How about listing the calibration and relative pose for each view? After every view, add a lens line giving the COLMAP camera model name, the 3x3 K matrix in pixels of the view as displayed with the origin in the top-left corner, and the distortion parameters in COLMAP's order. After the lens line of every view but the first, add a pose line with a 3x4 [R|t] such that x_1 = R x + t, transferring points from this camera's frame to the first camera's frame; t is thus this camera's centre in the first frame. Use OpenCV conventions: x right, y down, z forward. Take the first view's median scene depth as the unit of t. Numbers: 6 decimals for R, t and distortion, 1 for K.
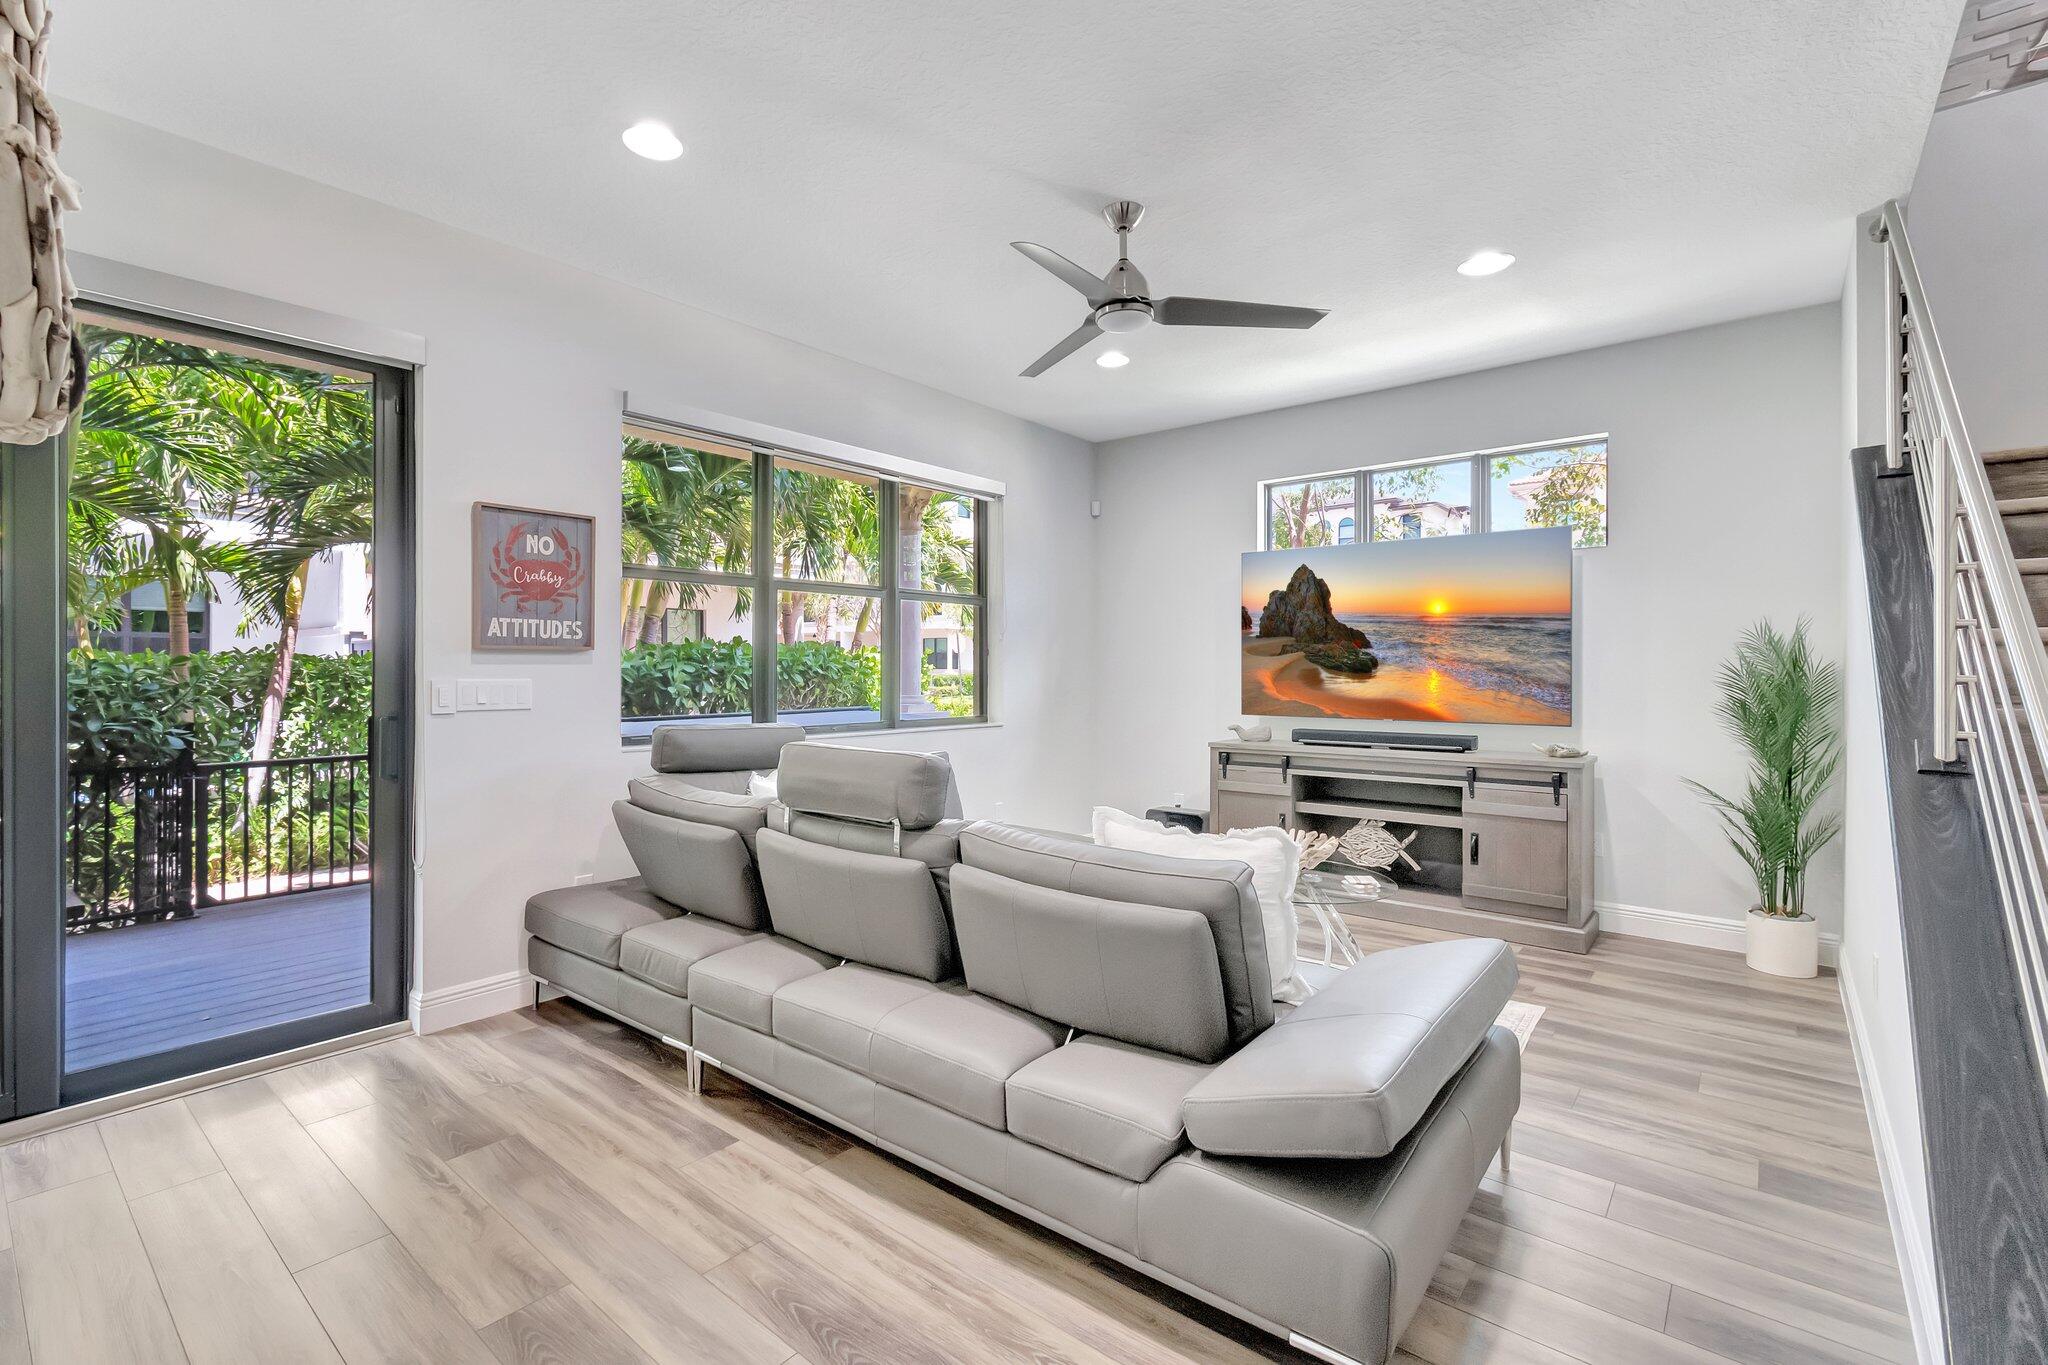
lens RADIAL K [[919.6, 0, 995.4], [0, 919.6, 672.9], [0, 0, 1]] dist [0.002671, 0.000181]
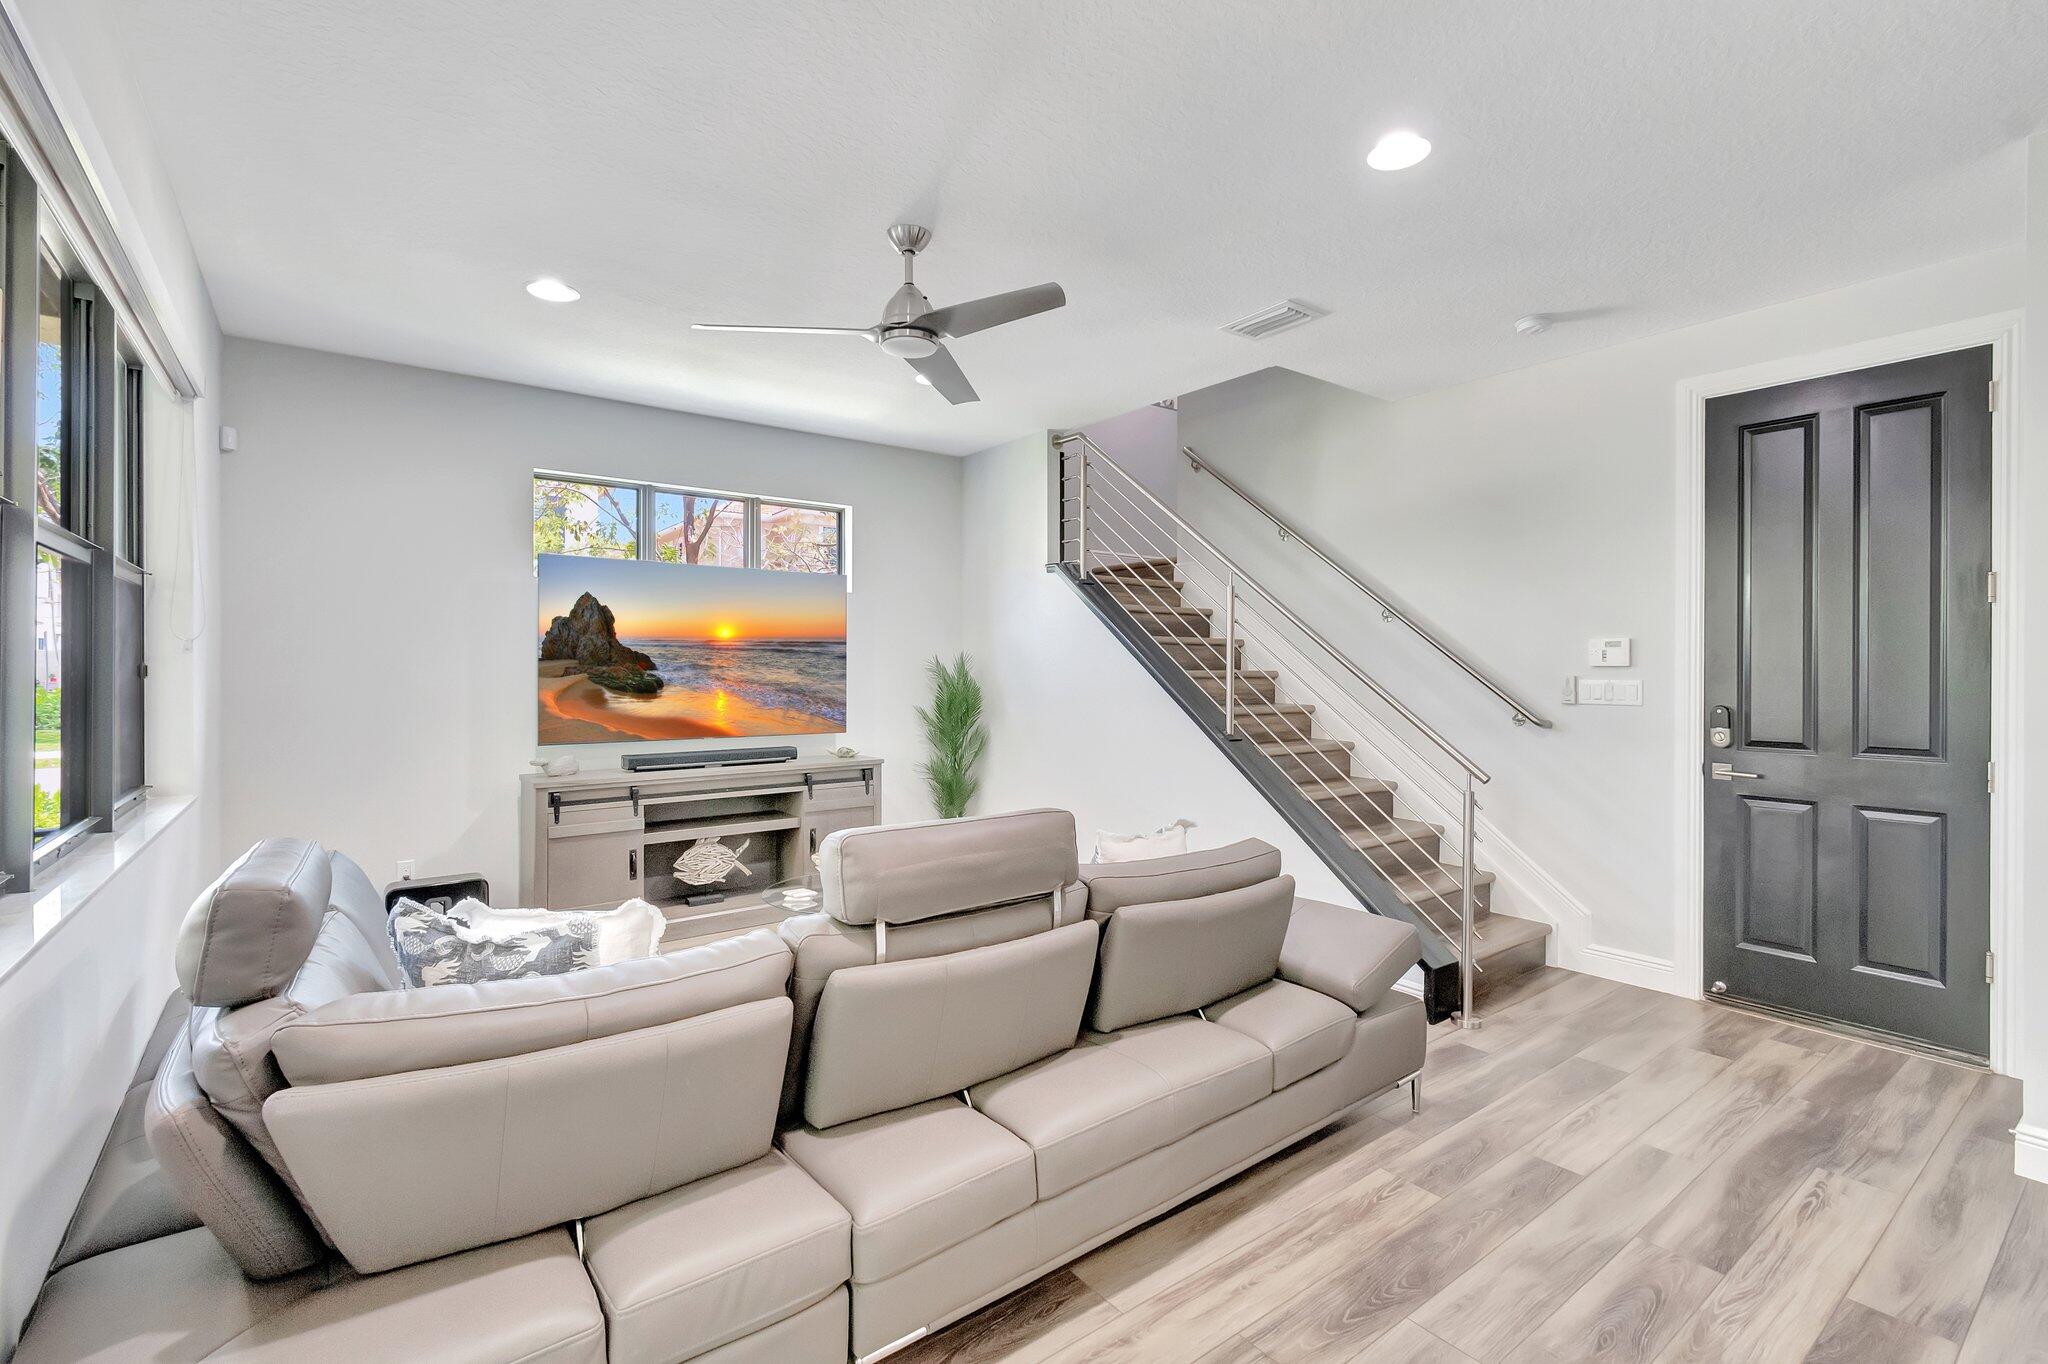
lens RADIAL K [[919.6, 0, 995.4], [0, 919.6, 672.4], [0, 0, 1]] dist [0.002671, 0.000181]
pose [[0.228305, -0.005242, 0.973576, -0.518865], [0.016124, 0.999869, 0.001602, -0.021451], [-0.973456, 0.015332, 0.228359, 0.449586]]
